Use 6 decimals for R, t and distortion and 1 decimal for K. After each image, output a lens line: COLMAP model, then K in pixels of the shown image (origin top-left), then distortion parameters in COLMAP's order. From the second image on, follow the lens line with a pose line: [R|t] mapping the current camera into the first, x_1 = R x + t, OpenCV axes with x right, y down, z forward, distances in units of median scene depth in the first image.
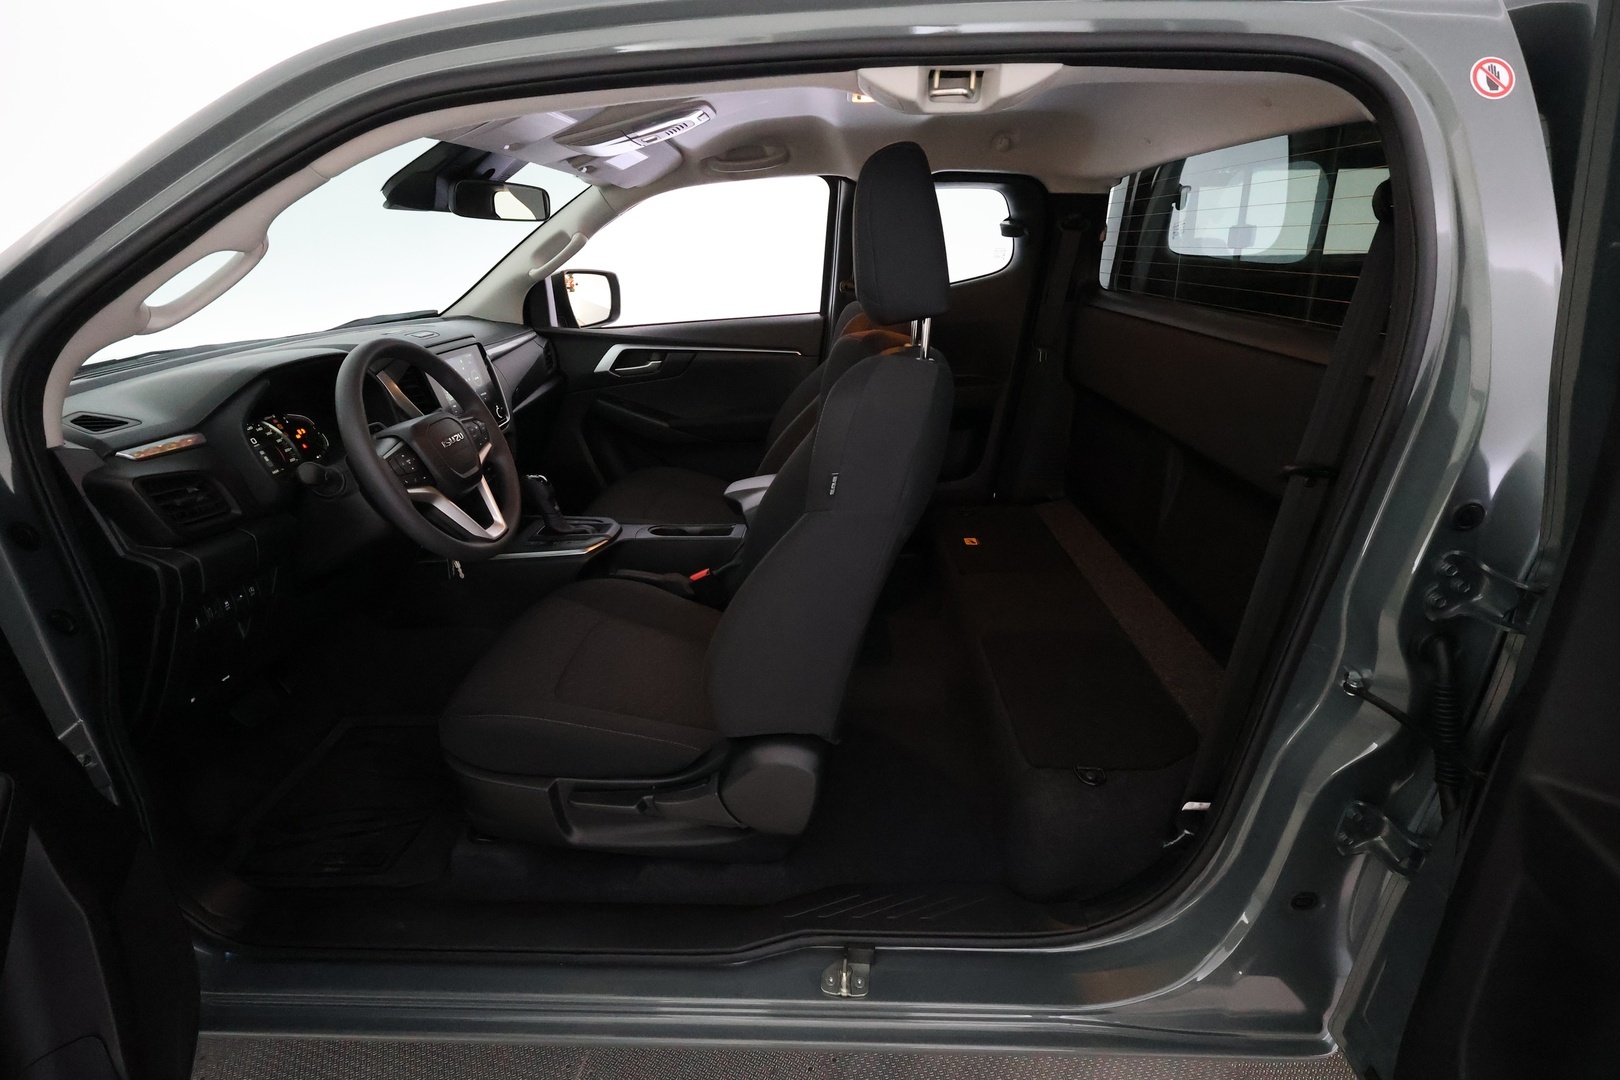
lens RADIAL K [[716.4, 0, 805.5], [0, 716.4, 535.0], [0, 0, 1]] dist [-0.000825, -0.000460]
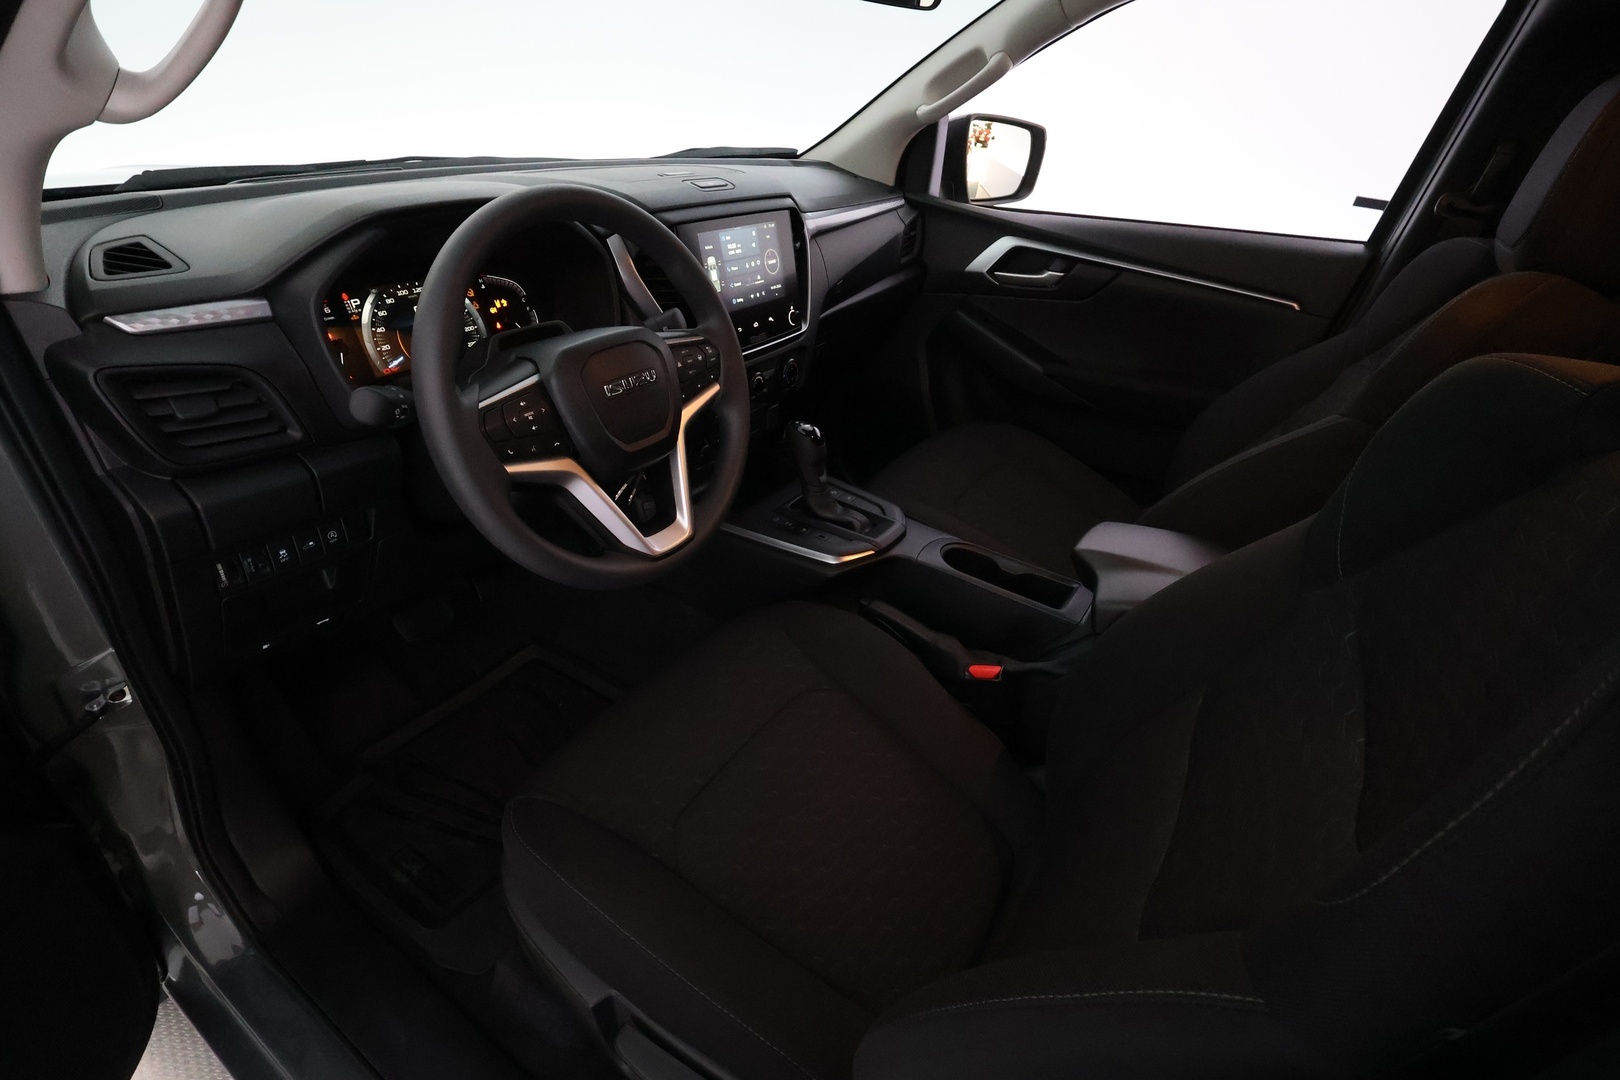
lens RADIAL K [[753.9, 0, 811.6], [0, 753.9, 547.2], [0, 0, 1]] dist [-0.003314, 0.002625]
pose [[0.853627, 0.339942, -0.394665, -0.050606], [-0.274999, 0.937600, 0.212795, -0.118628], [0.442376, -0.073115, 0.893845, 0.333425]]
